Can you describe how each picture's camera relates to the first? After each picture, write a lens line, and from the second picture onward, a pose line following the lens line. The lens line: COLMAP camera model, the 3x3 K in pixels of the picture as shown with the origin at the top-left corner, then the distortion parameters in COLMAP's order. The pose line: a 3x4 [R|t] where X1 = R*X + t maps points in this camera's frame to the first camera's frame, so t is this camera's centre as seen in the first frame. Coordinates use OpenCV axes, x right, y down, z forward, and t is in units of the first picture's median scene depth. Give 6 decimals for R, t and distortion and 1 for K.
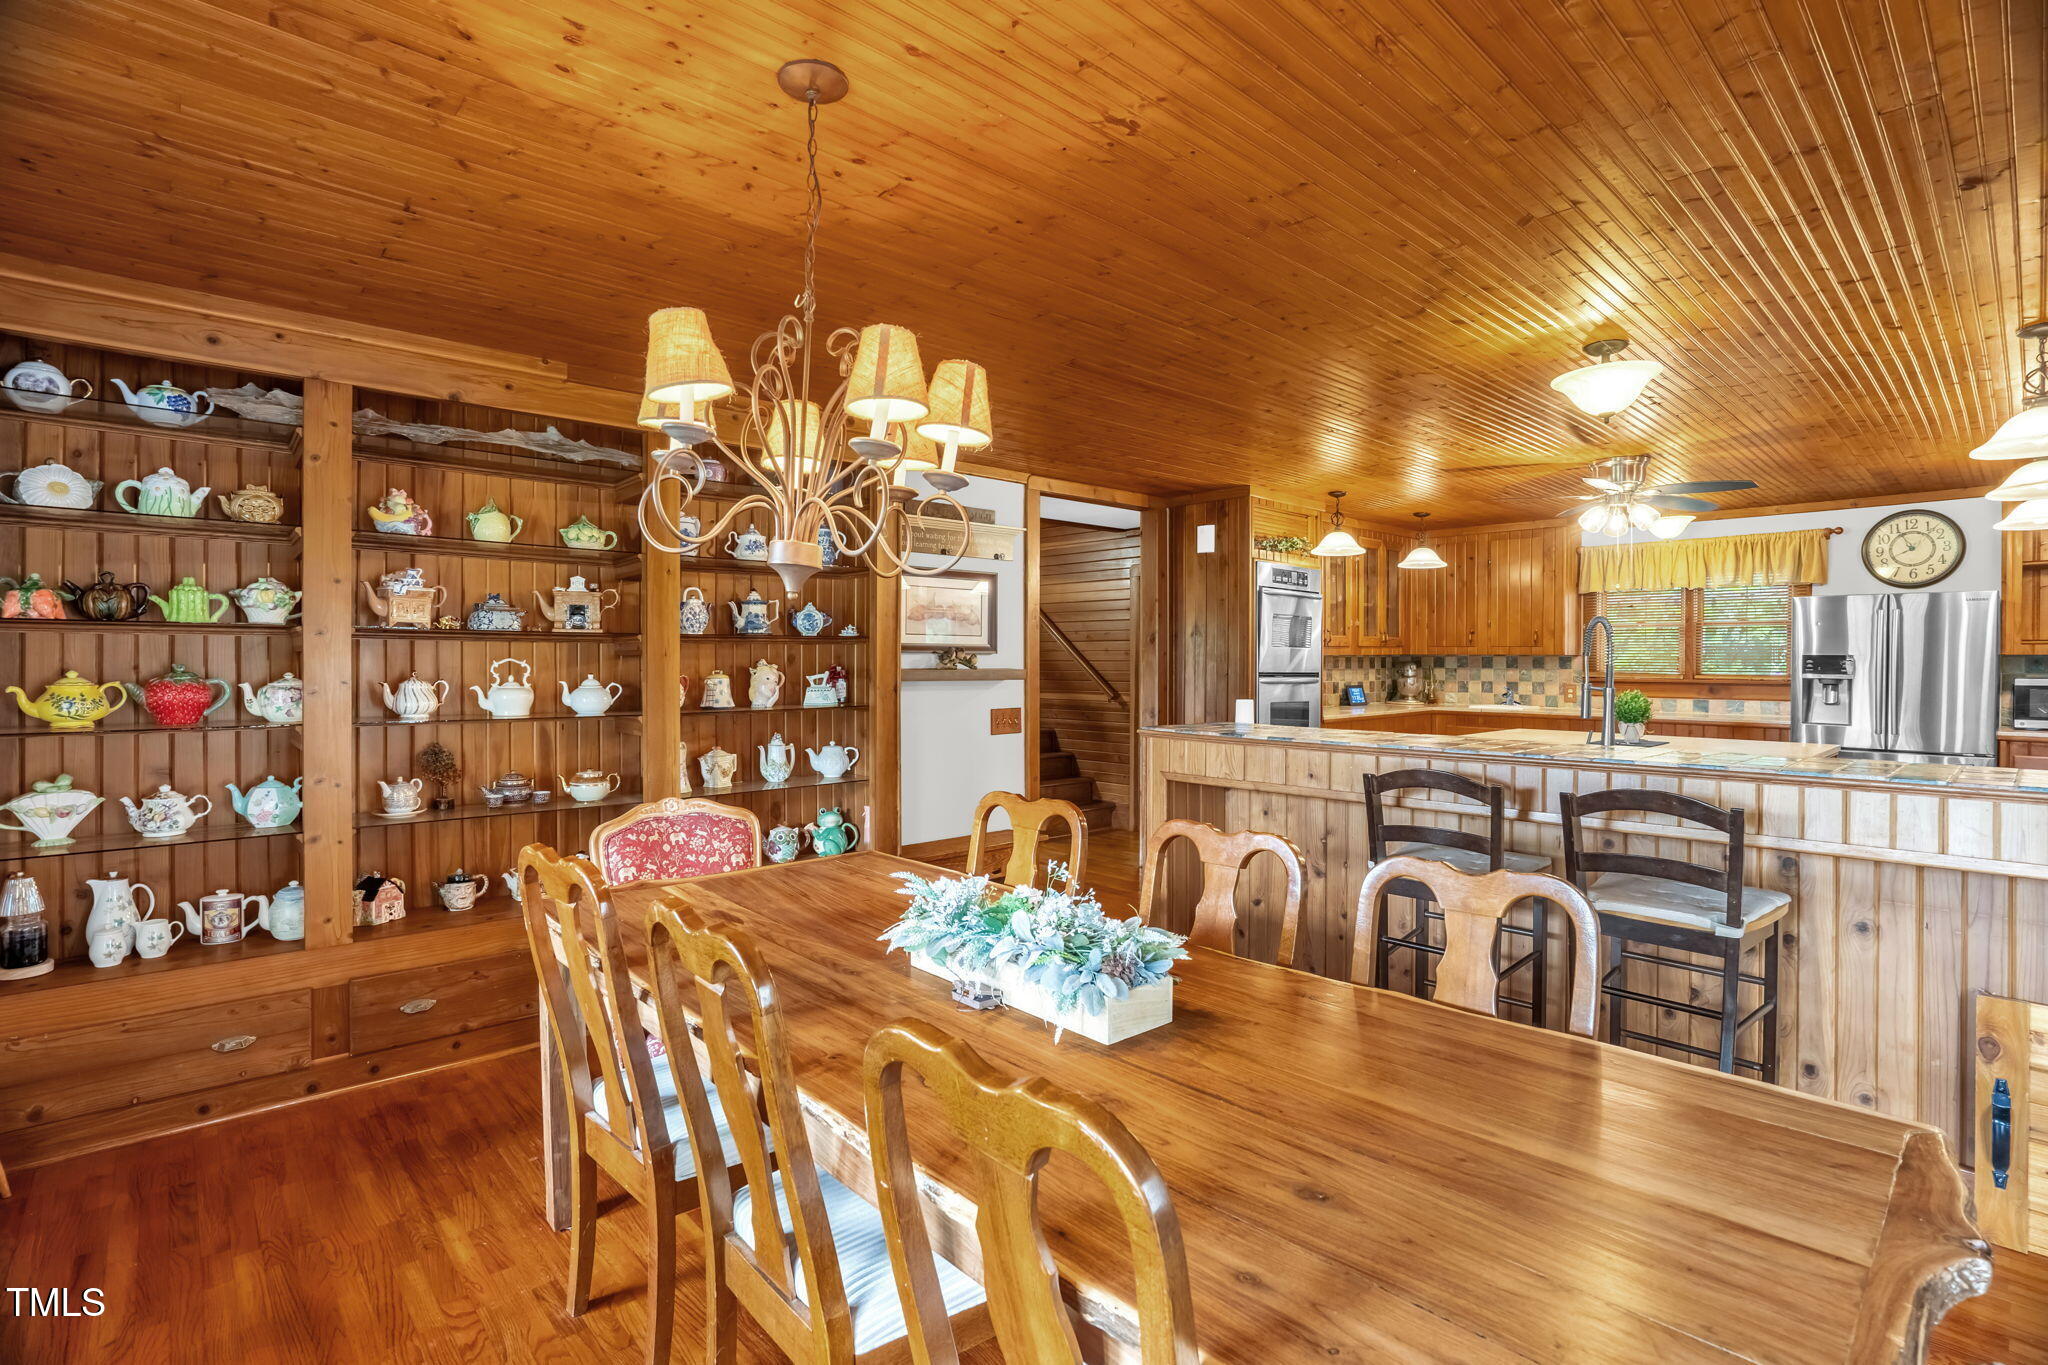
lens RADIAL K [[982.0, 0, 1024.0], [0, 982.0, 682.5], [0, 0, 1]] dist [-0.003861, -0.000285]
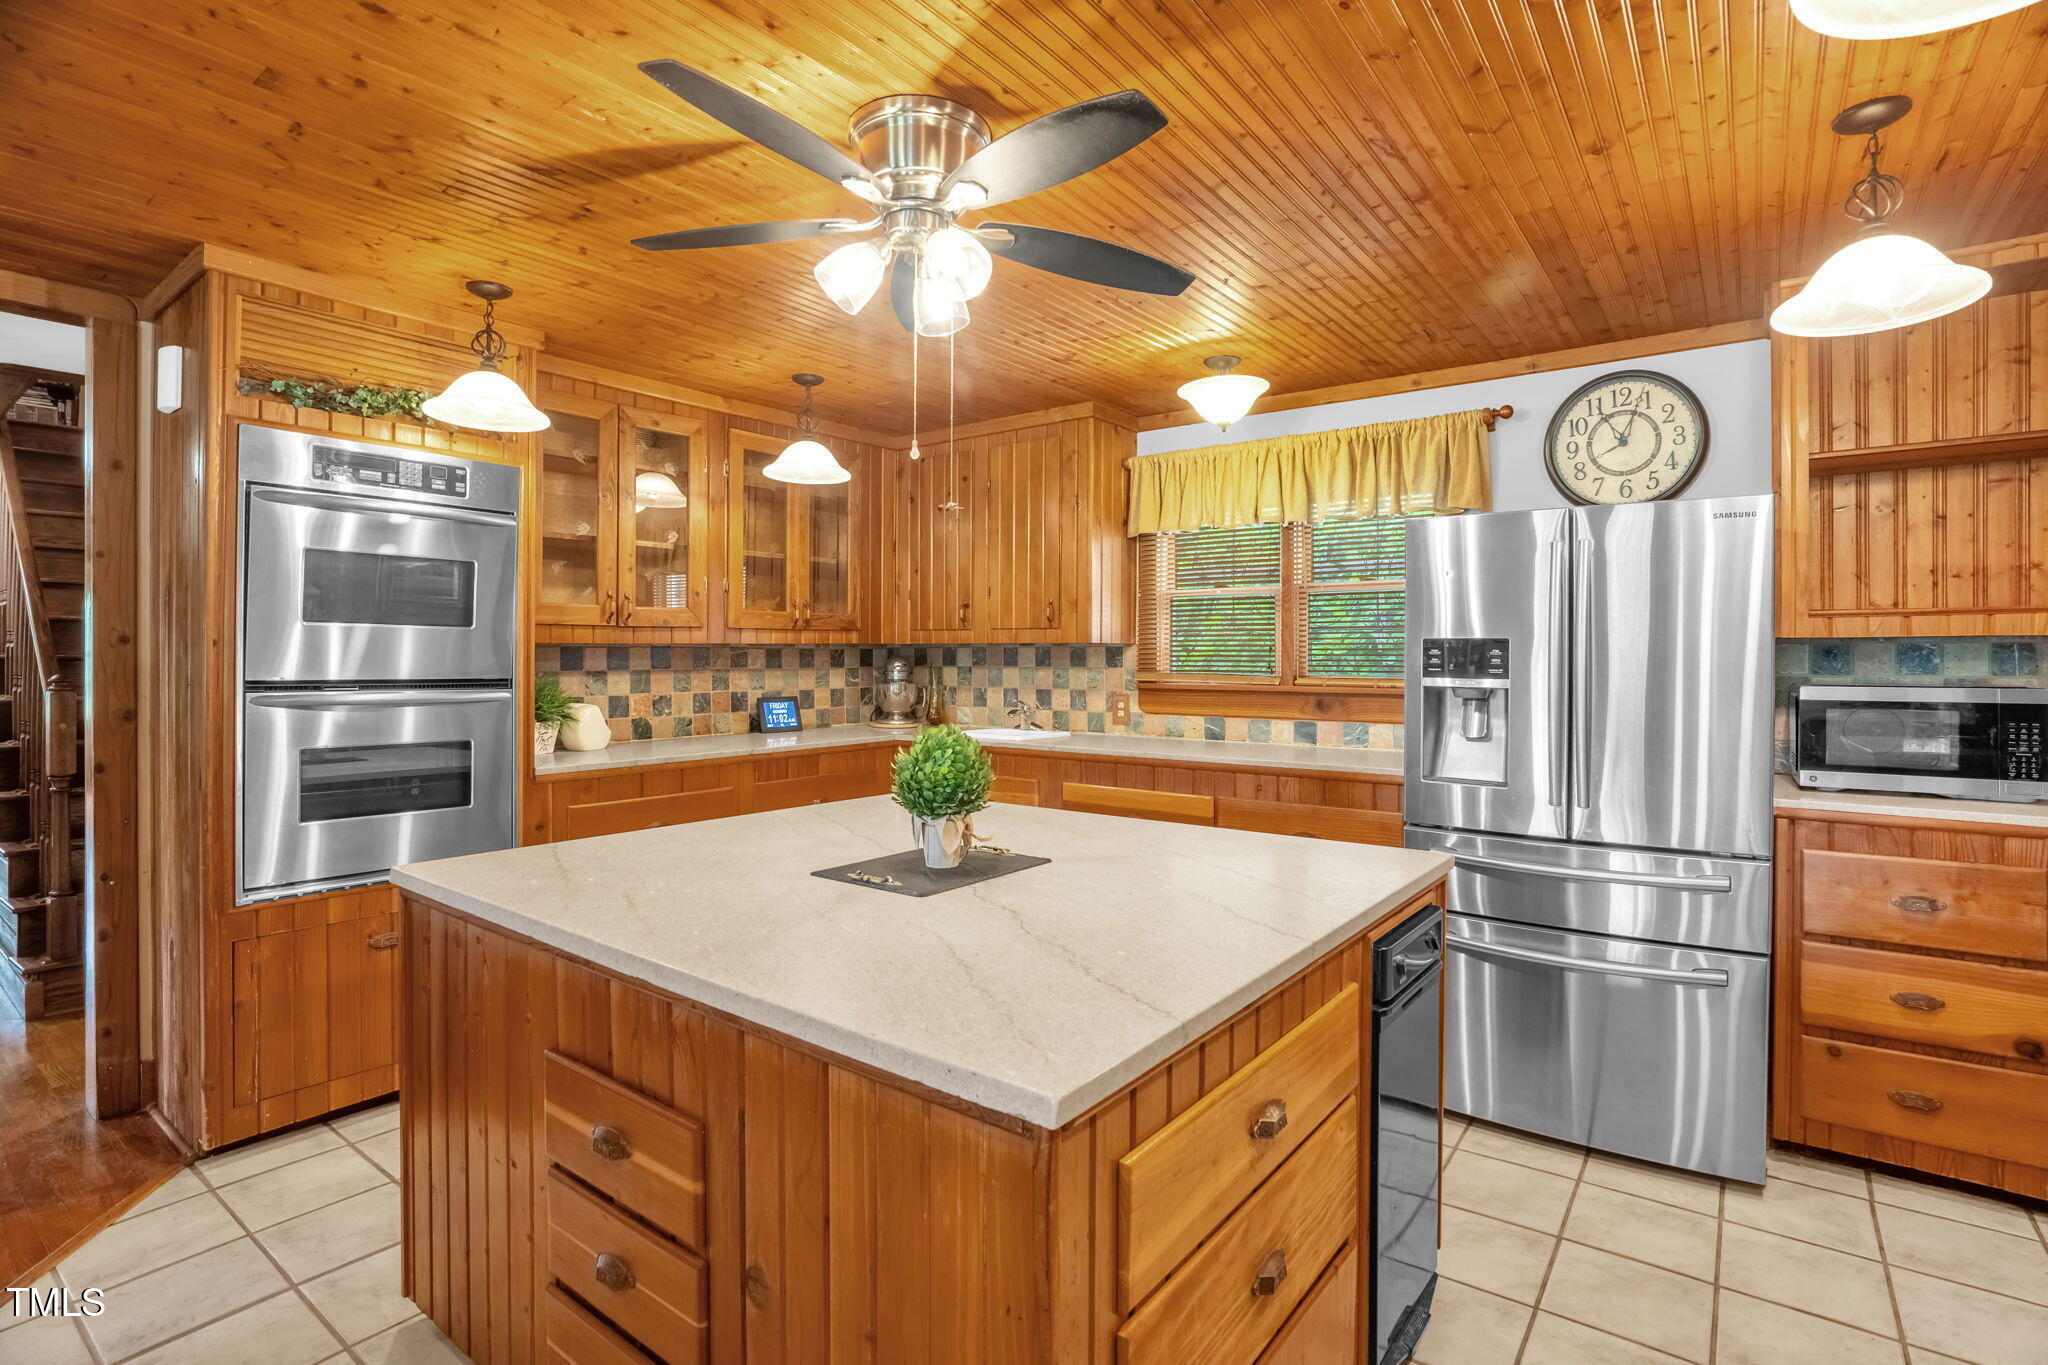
lens RADIAL K [[972.7, 0, 1025.4], [0, 972.7, 670.8], [0, 0, 1]] dist [-0.037622, 0.000110]
pose [[0.989957, -0.004708, 0.141288, 0.487611], [0.005816, 0.999955, -0.007428, -0.009184], [-0.141247, 0.008175, 0.989941, 0.506809]]
